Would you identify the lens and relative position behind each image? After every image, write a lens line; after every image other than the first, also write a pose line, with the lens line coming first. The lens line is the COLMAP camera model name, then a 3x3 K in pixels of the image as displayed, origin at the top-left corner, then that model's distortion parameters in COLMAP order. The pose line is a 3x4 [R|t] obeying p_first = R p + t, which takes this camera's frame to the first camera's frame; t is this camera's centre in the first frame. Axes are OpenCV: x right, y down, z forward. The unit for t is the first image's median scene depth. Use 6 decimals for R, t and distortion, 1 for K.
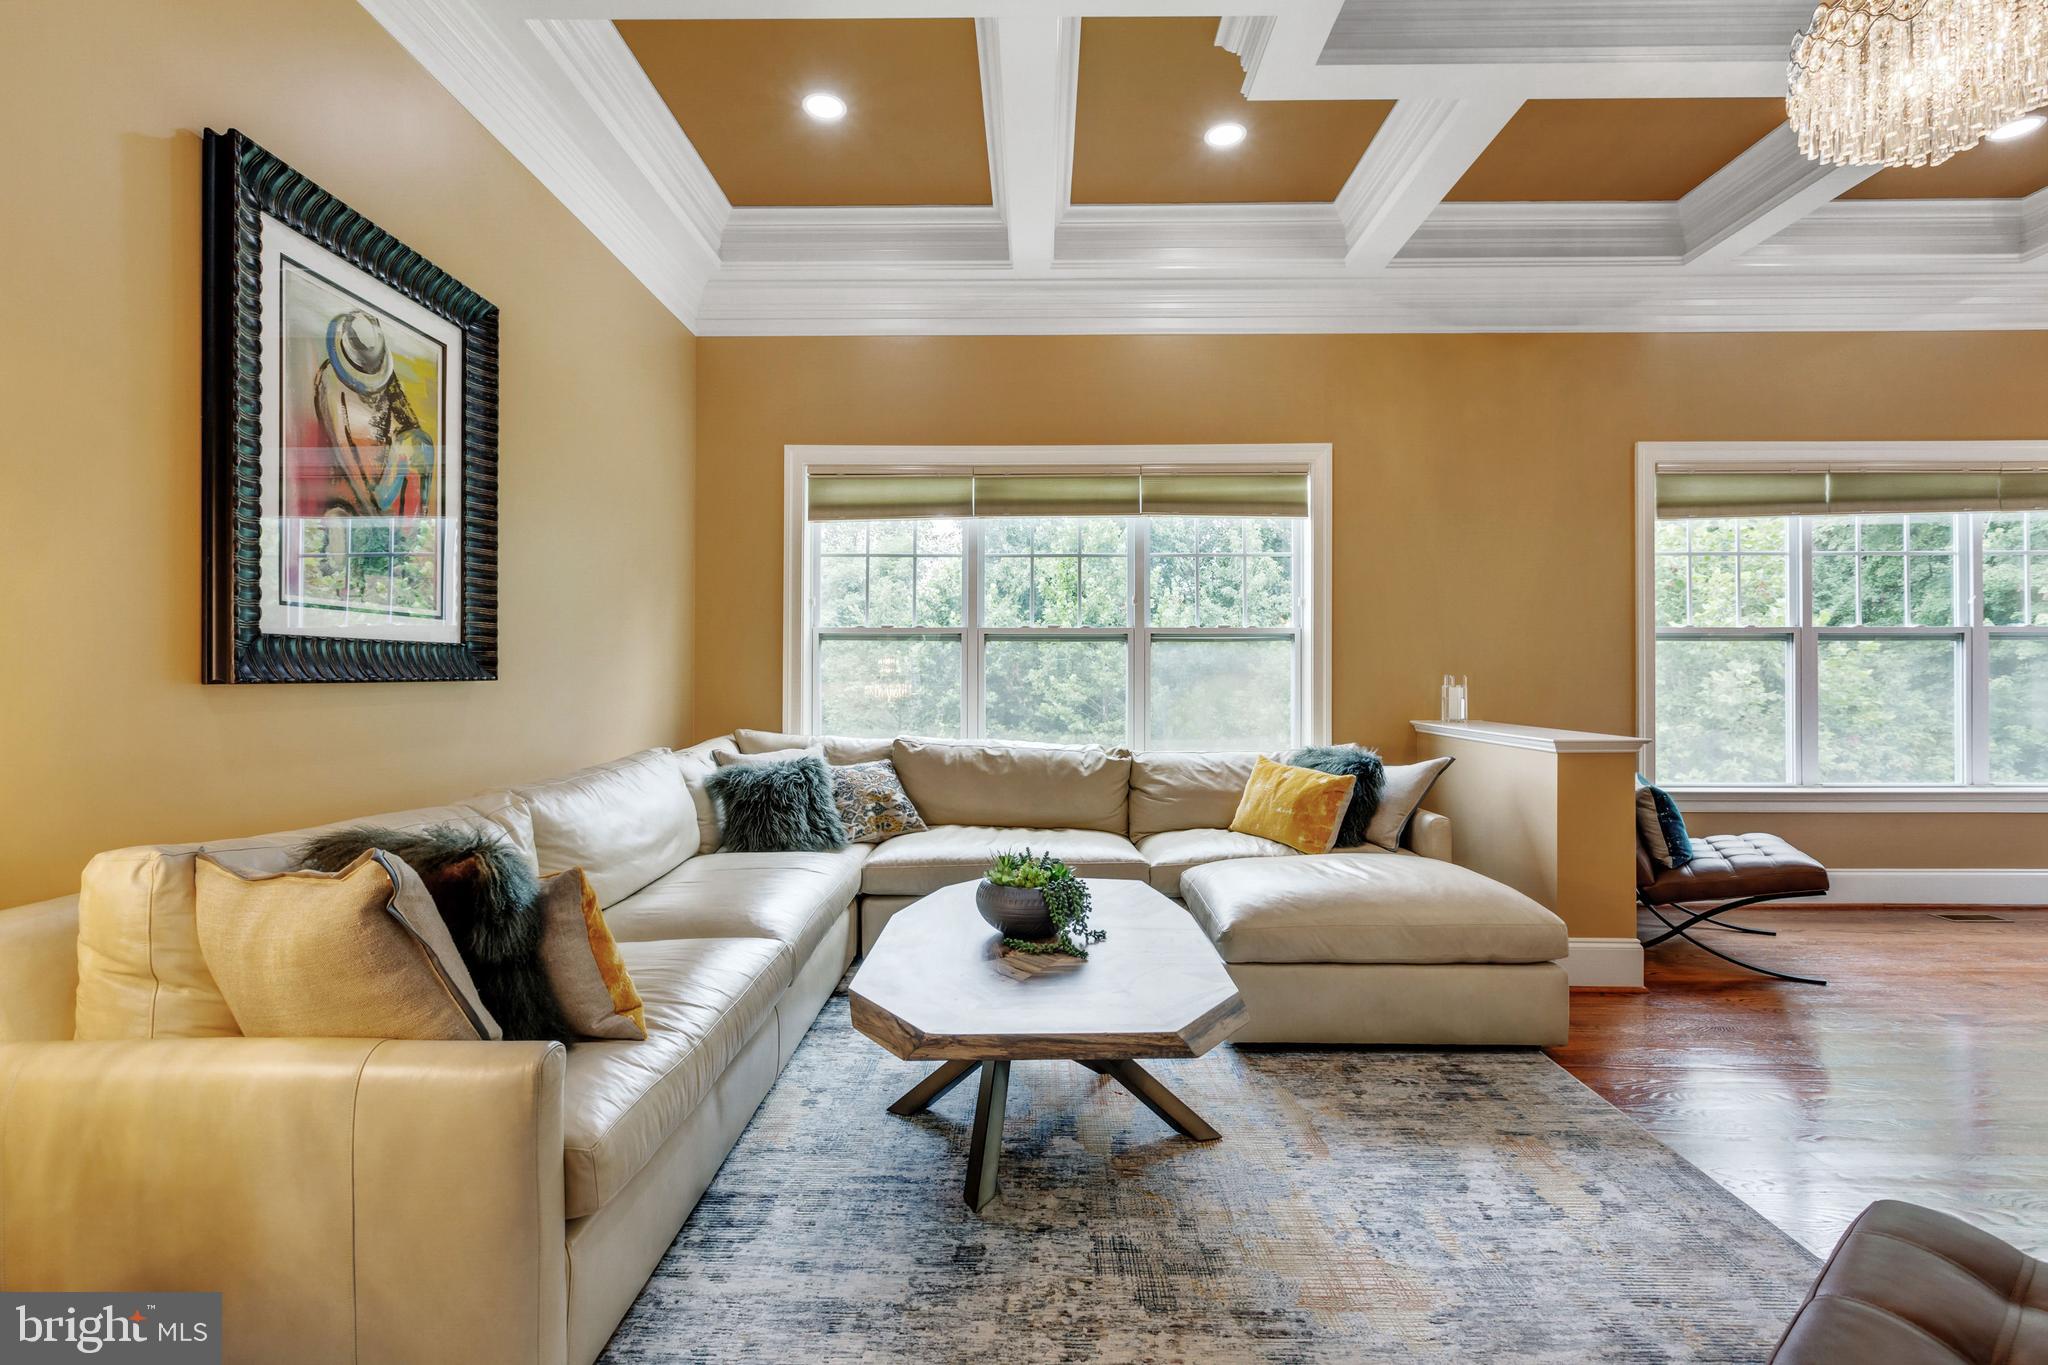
lens RADIAL K [[934.2, 0, 1031.0], [0, 934.2, 673.9], [0, 0, 1]] dist [0.003210, -0.001573]
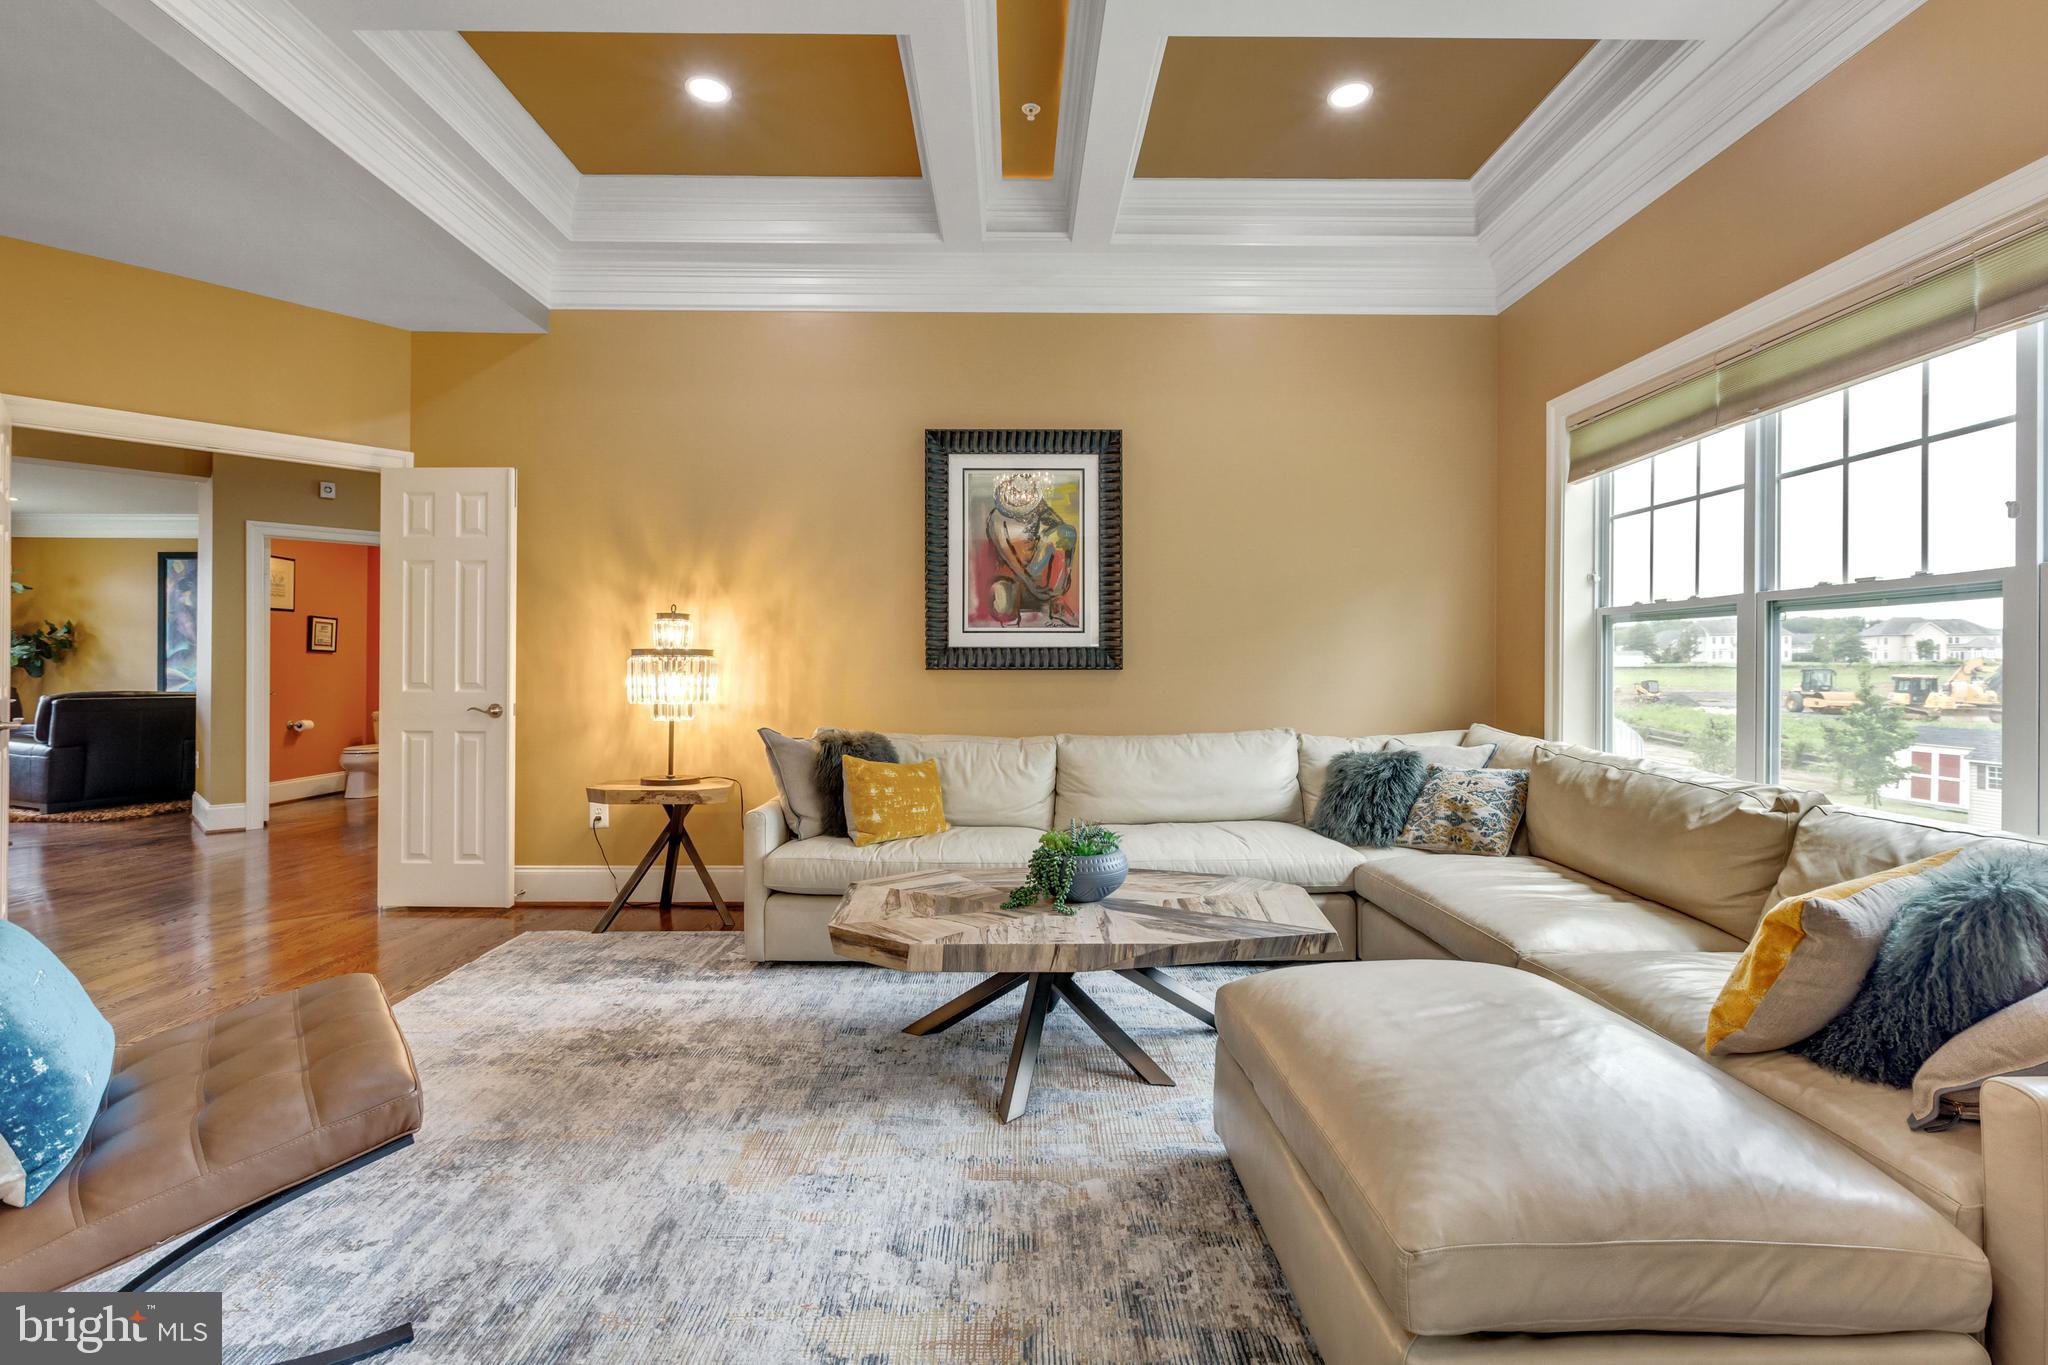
lens RADIAL K [[934.2, 0, 1022.2], [0, 934.2, 672.3], [0, 0, 1]] dist [0.003210, -0.001573]
pose [[0.012206, 0.001303, -0.999925, 1.127494], [-0.000239, 0.999999, 0.001300, 0.010494], [0.999925, 0.000223, 0.012207, 0.940199]]
